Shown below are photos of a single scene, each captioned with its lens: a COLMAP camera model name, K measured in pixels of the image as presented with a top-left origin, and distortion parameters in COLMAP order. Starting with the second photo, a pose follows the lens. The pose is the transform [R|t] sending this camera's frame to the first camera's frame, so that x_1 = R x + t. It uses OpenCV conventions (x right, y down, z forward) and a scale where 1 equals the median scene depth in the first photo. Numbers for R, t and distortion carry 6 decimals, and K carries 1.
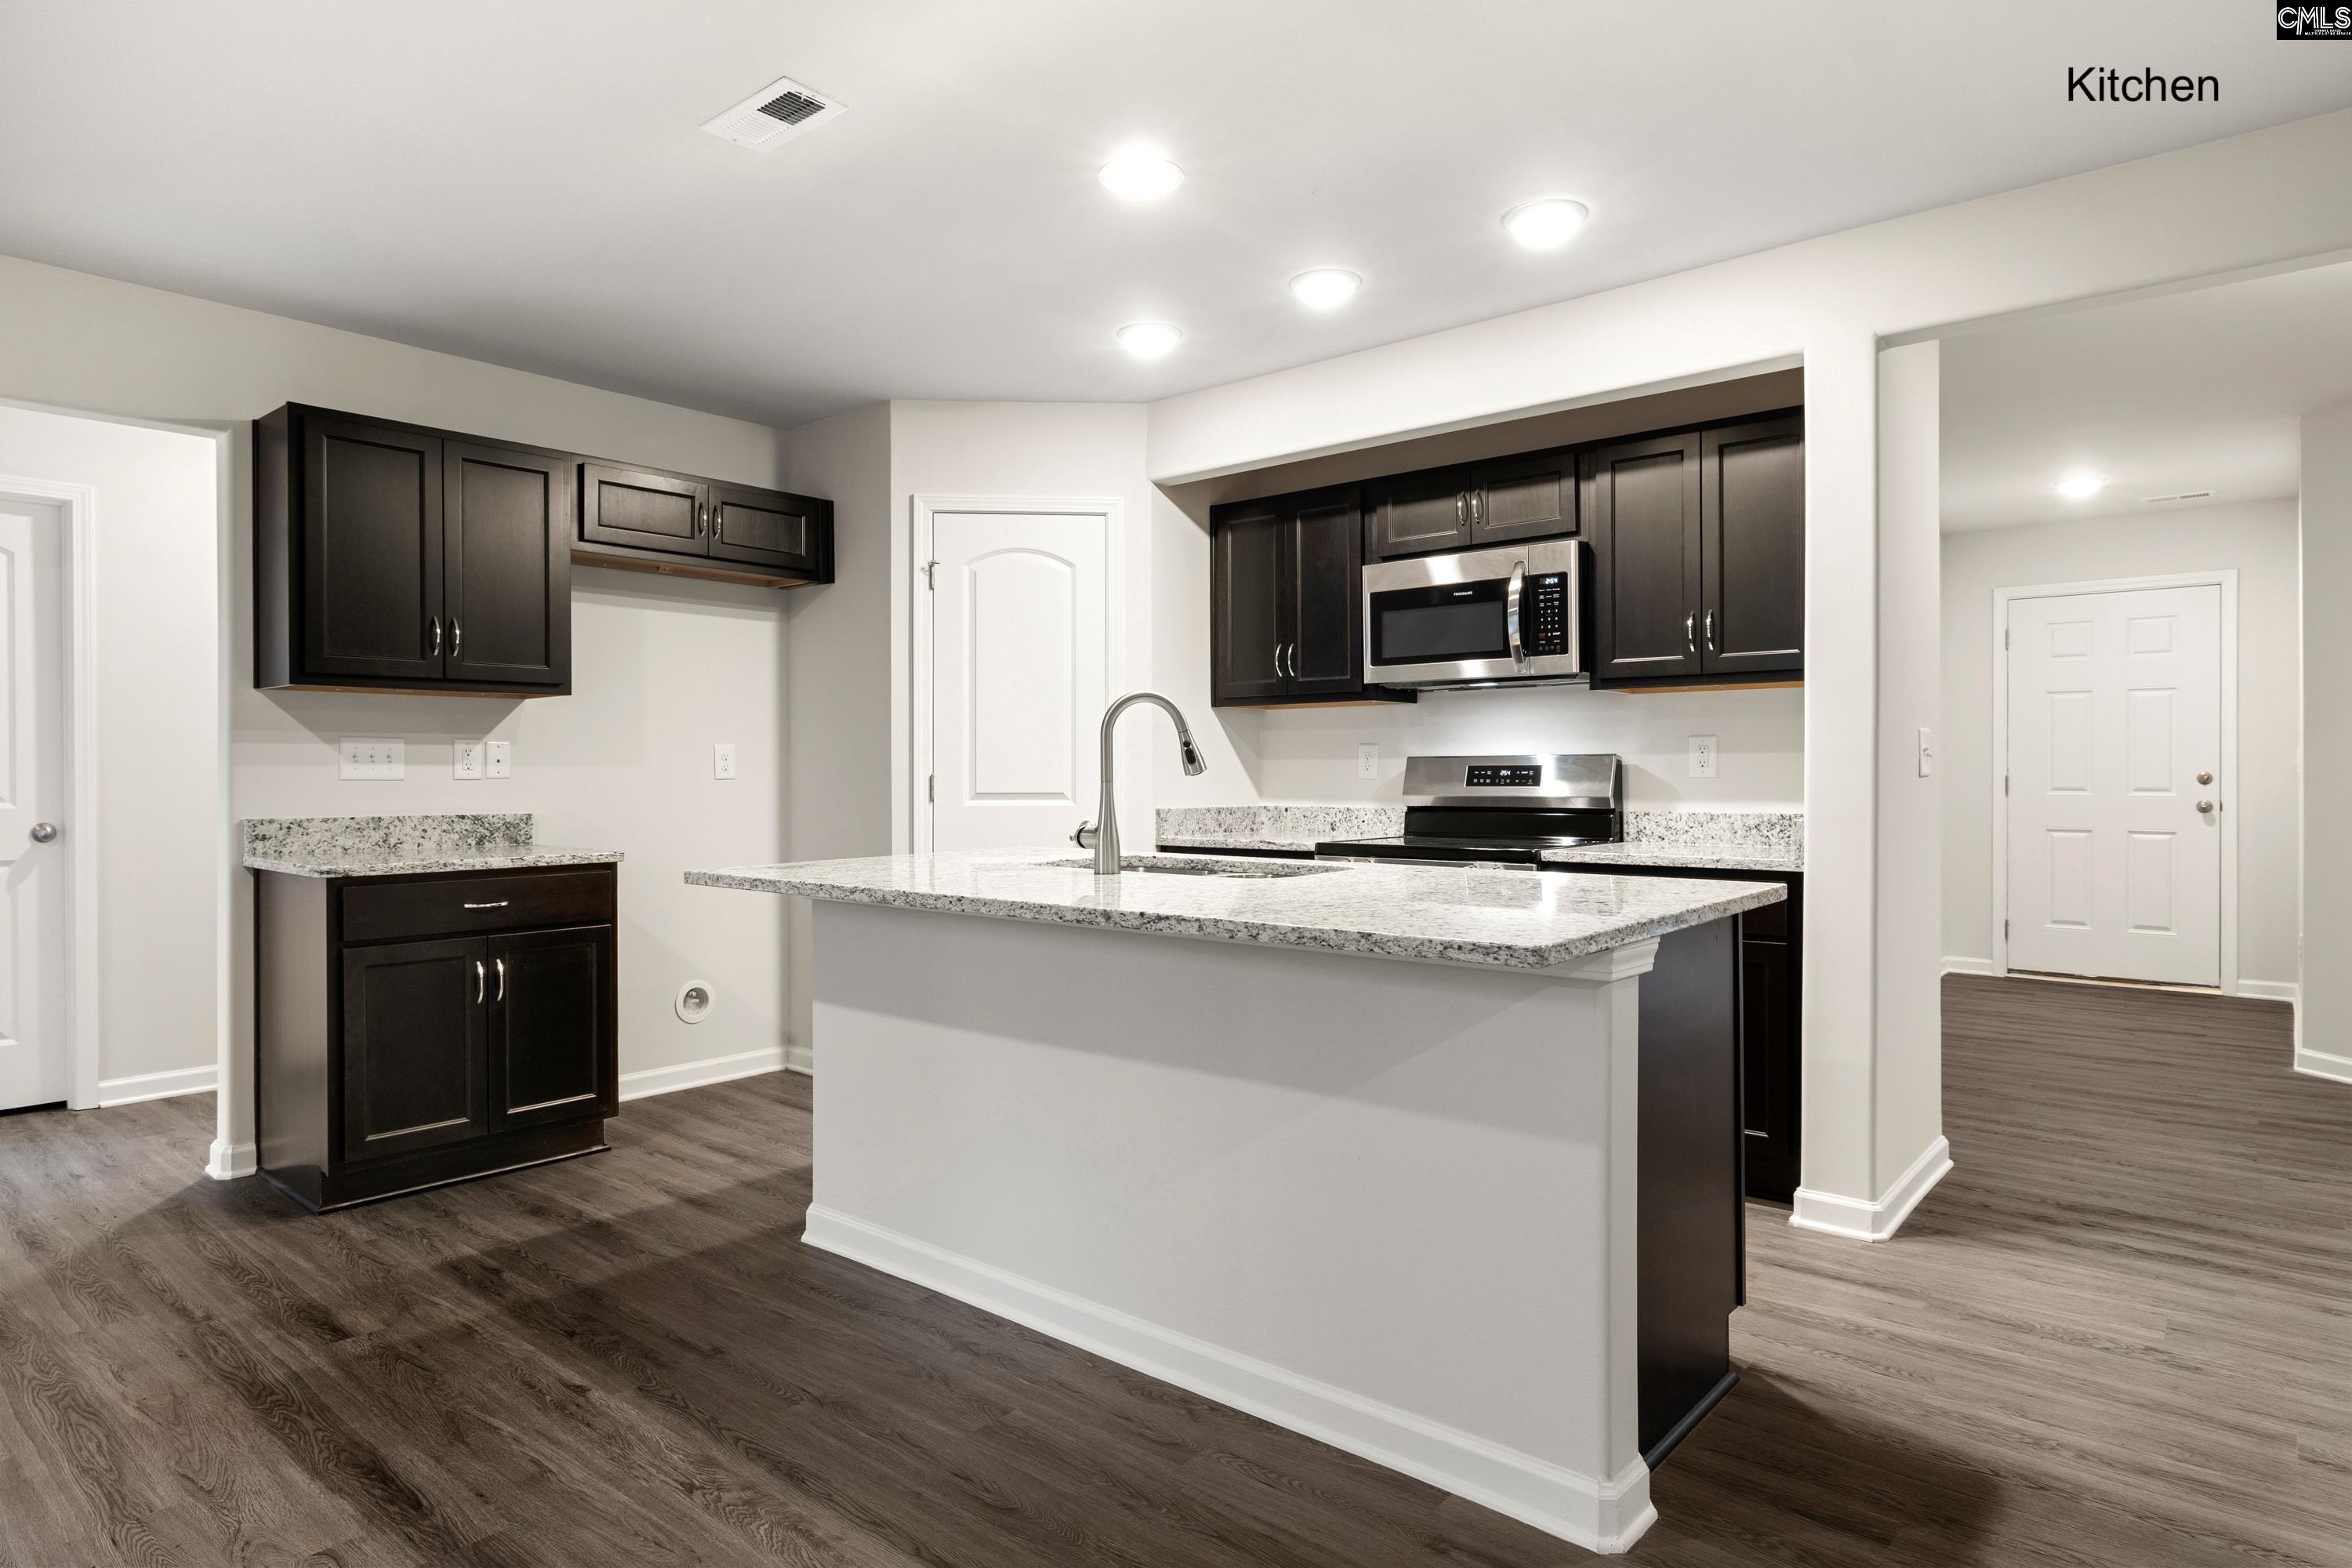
lens RADIAL K [[1314.3, 0, 1186.3], [0, 1314.3, 779.4], [0, 0, 1]] dist [0.002925, -0.004155]
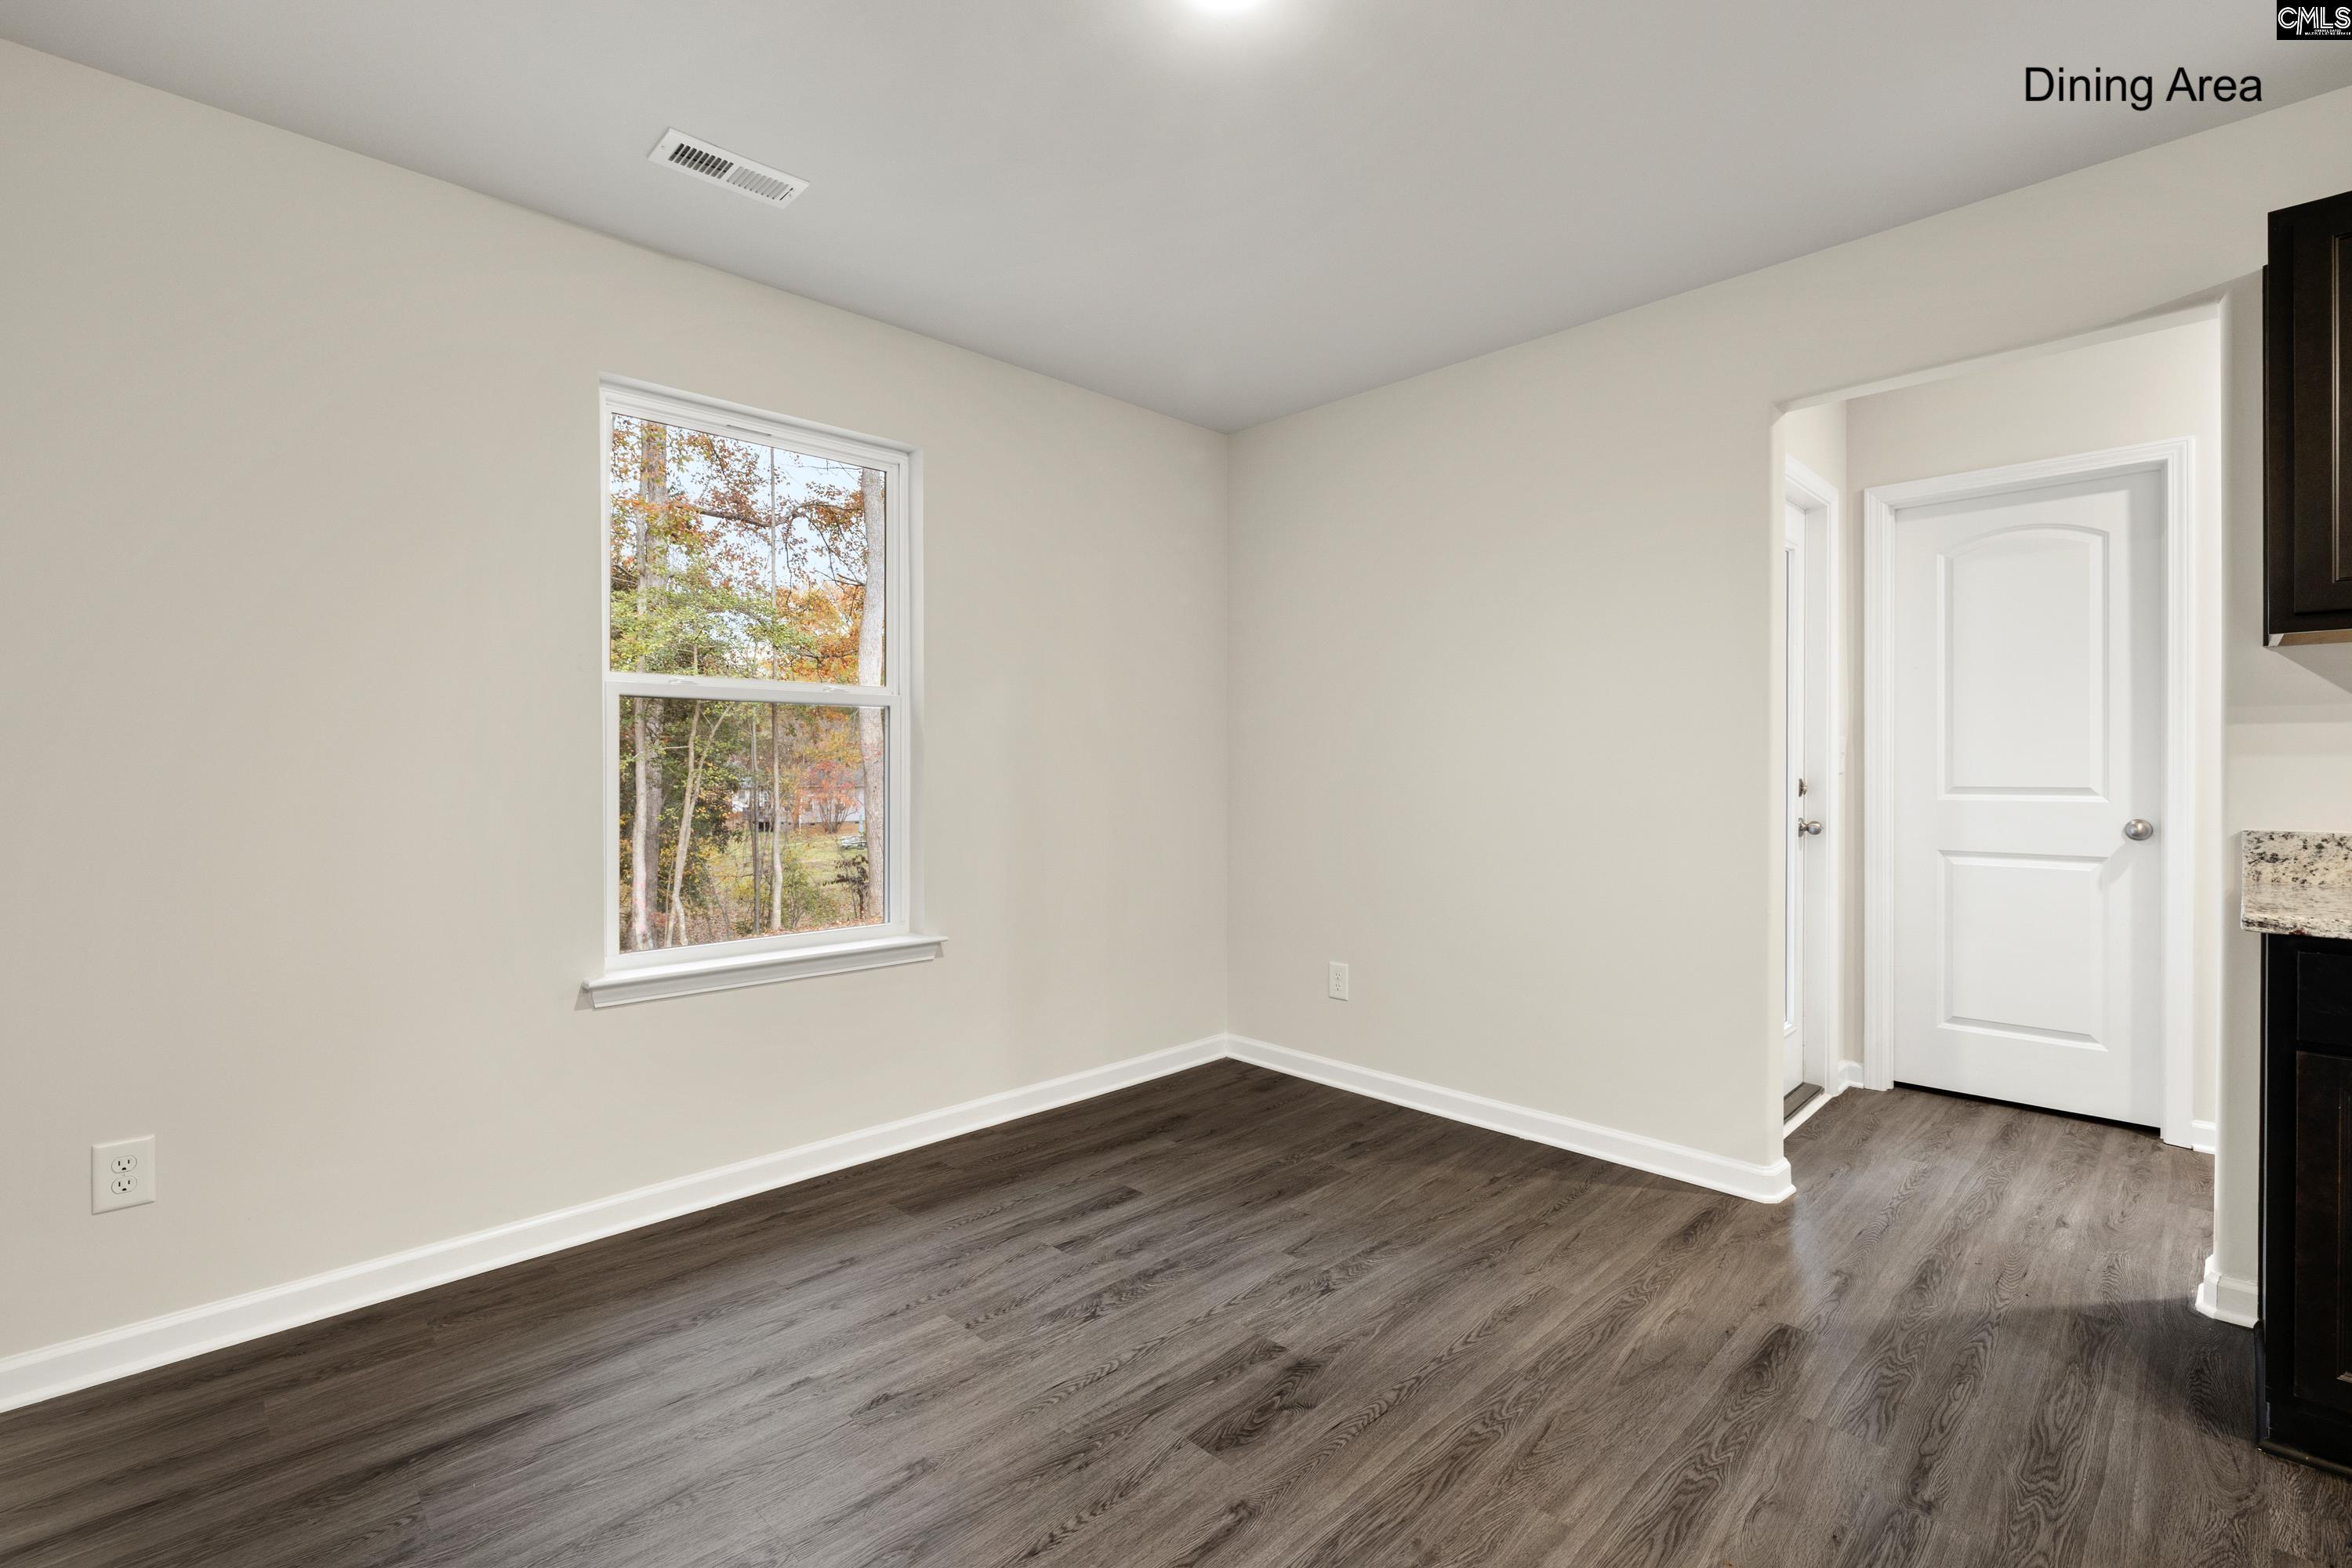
lens RADIAL K [[1049.3, 0, 1168.5], [0, 1049.3, 778.9], [0, 0, 1]] dist [0.002552, 0.000184]
pose [[-0.088926, 0.012053, -0.995965, -0.090692], [-0.000593, 0.999926, 0.012153, -0.004501], [0.996038, 0.001671, -0.088913, 0.462456]]
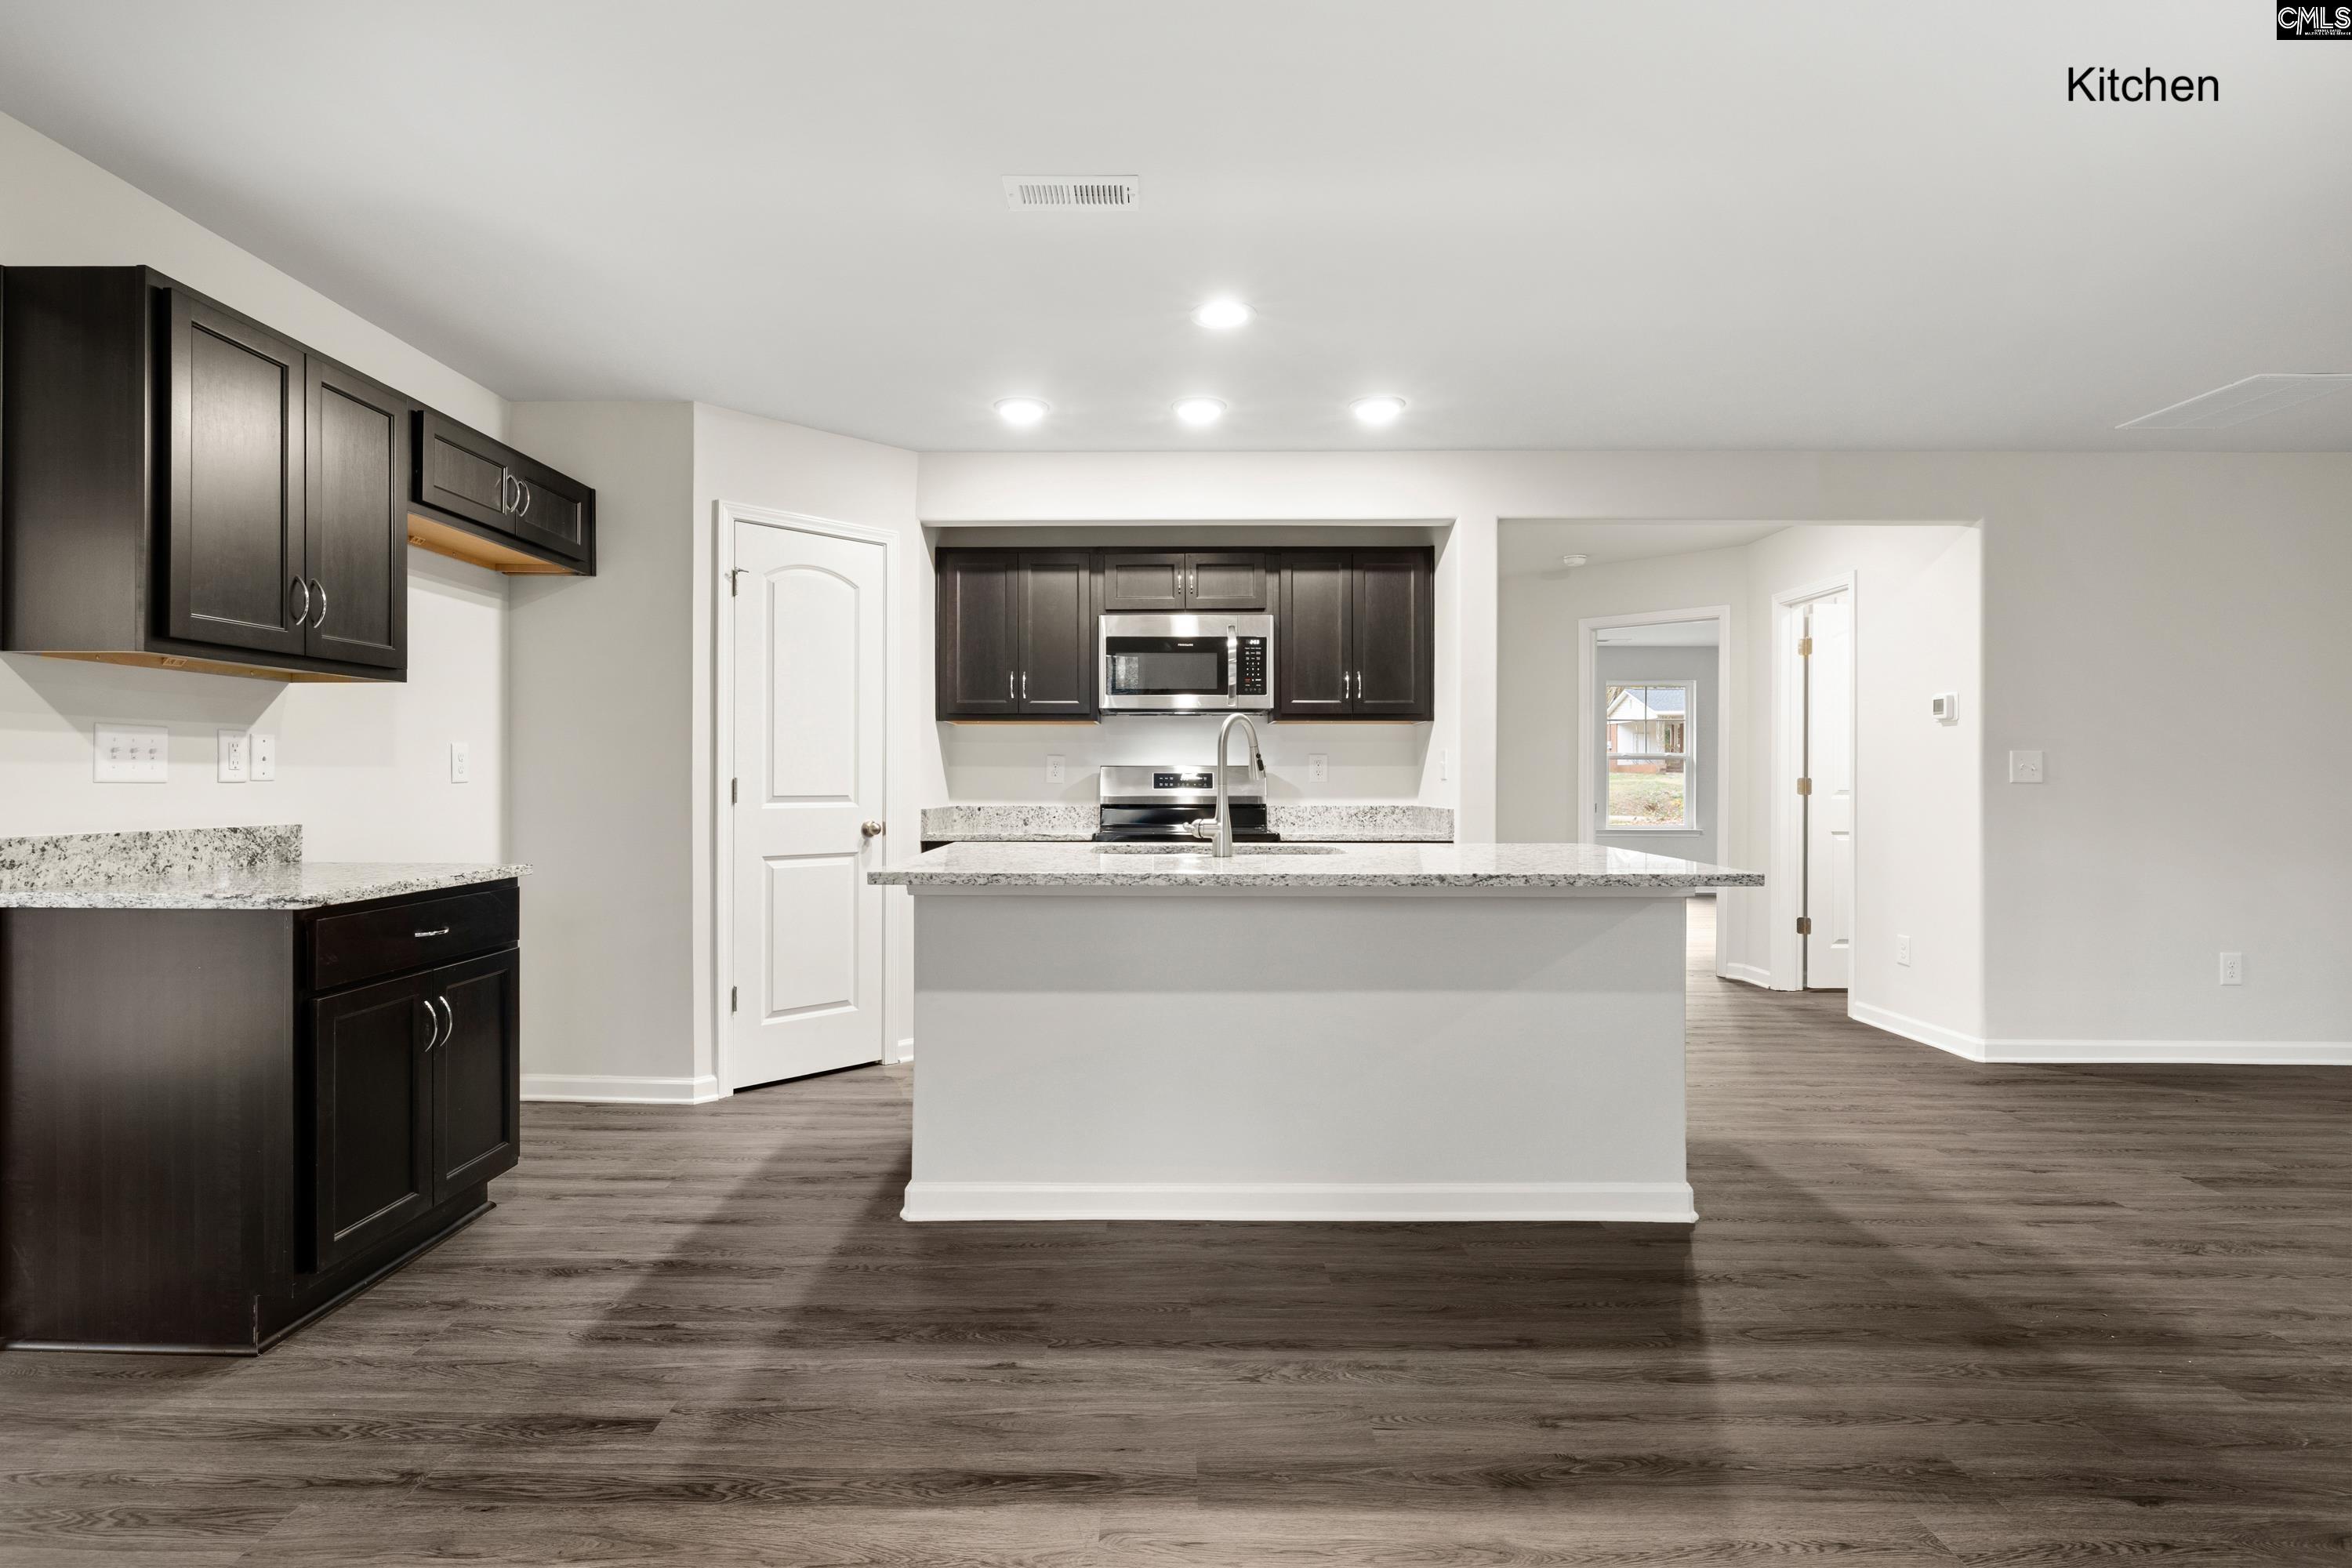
lens RADIAL K [[1120.5, 0, 1163.0], [0, 1120.5, 777.8], [0, 0, 1]] dist [-0.004940, 0.001545]
pose [[0.769968, 0.004201, 0.638069, -0.609207], [0.000016, 0.999978, -0.006603, 0.002073], [-0.638082, 0.005094, 0.769951, 0.152884]]
